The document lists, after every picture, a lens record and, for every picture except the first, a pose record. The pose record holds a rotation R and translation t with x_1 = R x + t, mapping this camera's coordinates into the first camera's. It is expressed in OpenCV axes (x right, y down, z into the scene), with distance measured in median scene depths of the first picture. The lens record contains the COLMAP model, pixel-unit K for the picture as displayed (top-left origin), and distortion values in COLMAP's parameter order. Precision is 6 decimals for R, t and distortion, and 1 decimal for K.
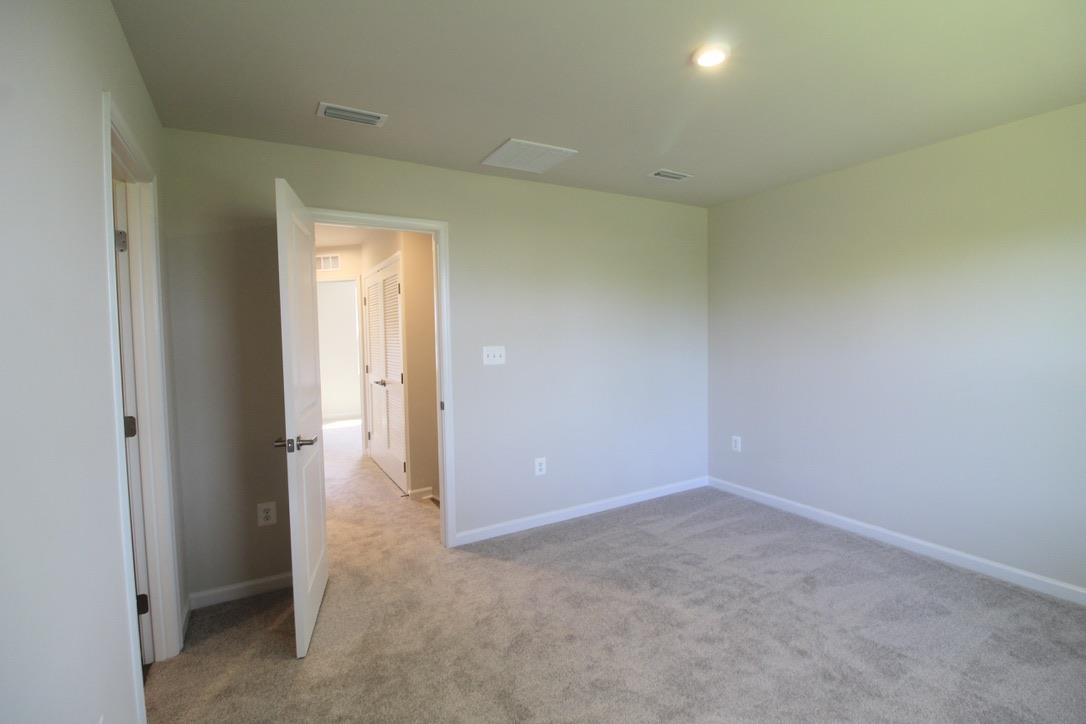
lens RADIAL K [[502.0, 0, 545.2], [0, 502.0, 358.9], [0, 0, 1]] dist [0.001715, -0.015312]
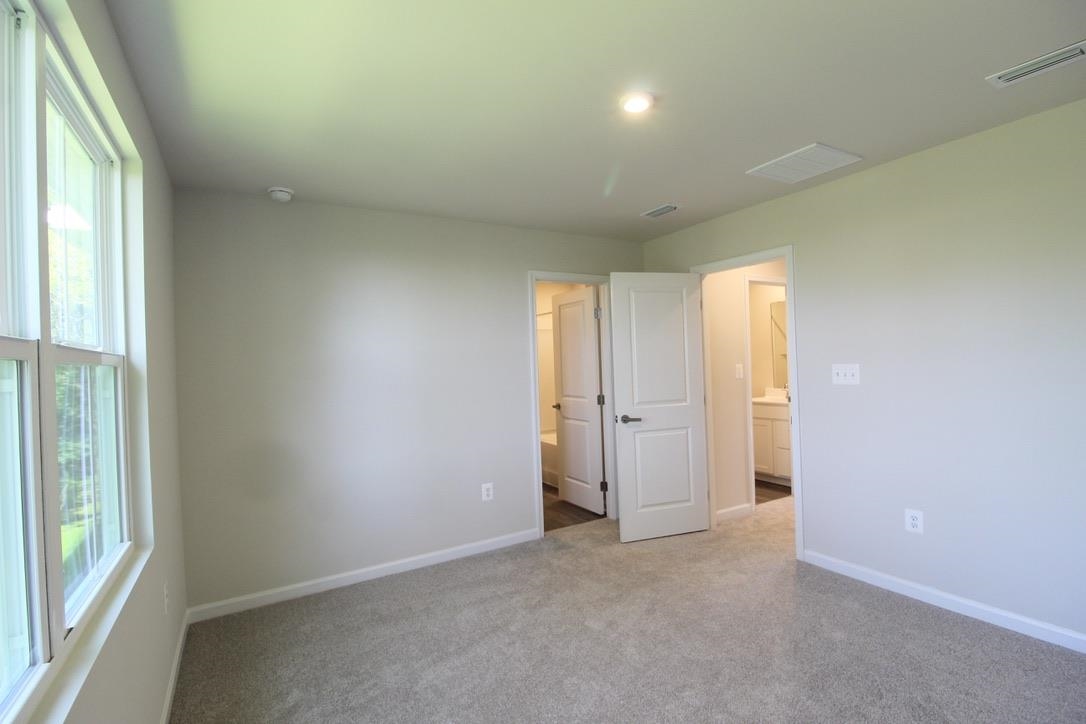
lens RADIAL K [[502.0, 0, 545.2], [0, 502.0, 358.9], [0, 0, 1]] dist [0.001715, -0.015312]
pose [[0.004405, 0.014462, -0.999886, 0.844697], [-0.011989, 0.999824, 0.014409, -0.043713], [0.999918, 0.011924, 0.004578, 0.483120]]
